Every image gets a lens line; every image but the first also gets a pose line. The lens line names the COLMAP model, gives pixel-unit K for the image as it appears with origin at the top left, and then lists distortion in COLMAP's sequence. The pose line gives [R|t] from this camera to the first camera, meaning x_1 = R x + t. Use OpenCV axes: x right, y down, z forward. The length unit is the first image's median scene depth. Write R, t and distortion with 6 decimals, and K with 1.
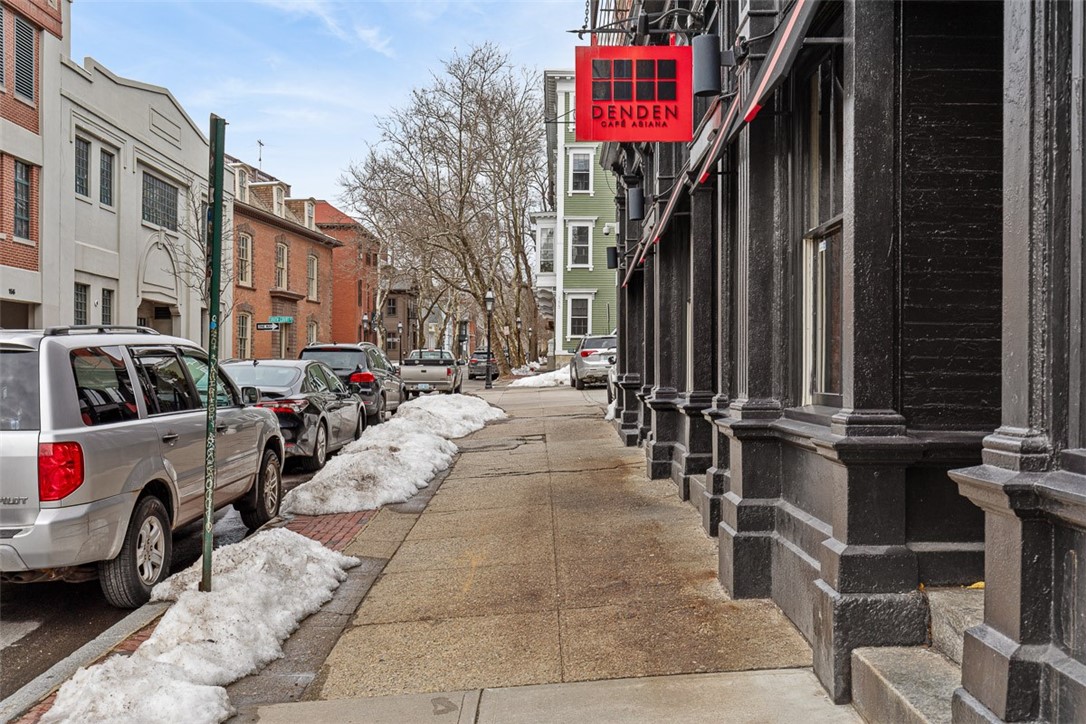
lens RADIAL K [[1089.6, 0, 543.1], [0, 1089.6, 362.2], [0, 0, 1]] dist [0.005240, 0.000000]
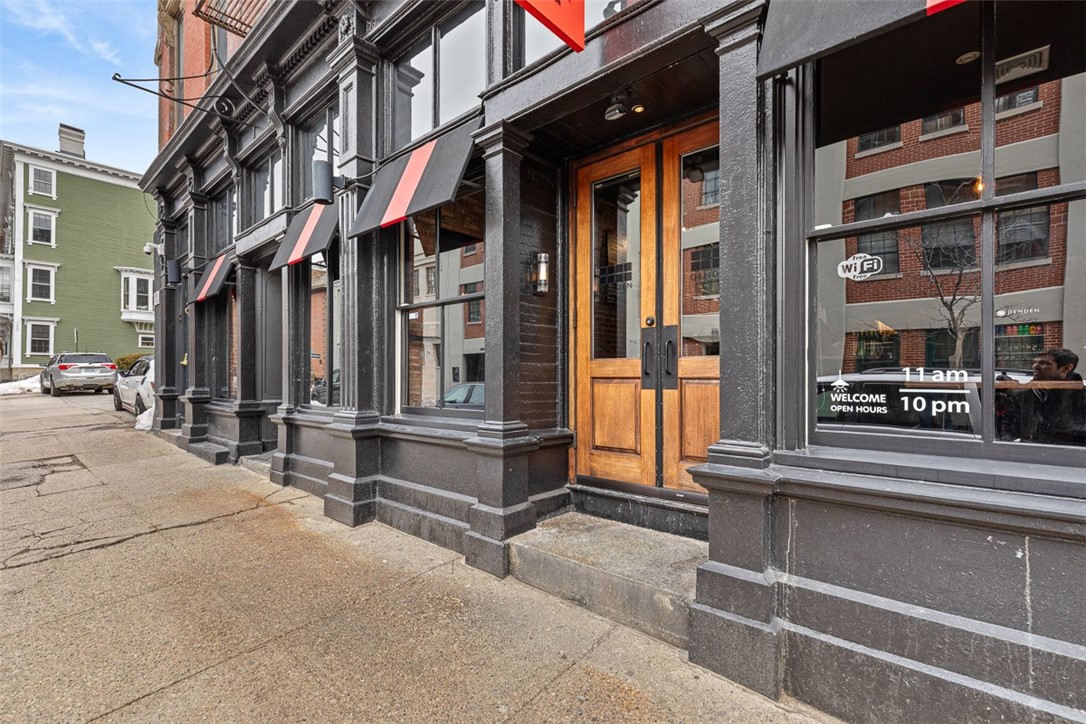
lens RADIAL K [[490.9, 0, 542.8], [0, 490.9, 373.9], [0, 0, 1]] dist [0.001744, 0.000420]
pose [[0.652165, 0.002805, 0.758072, -0.025874], [-0.003592, 0.999993, -0.000610, -0.001560], [-0.758069, -0.002325, 0.652171, 0.203392]]
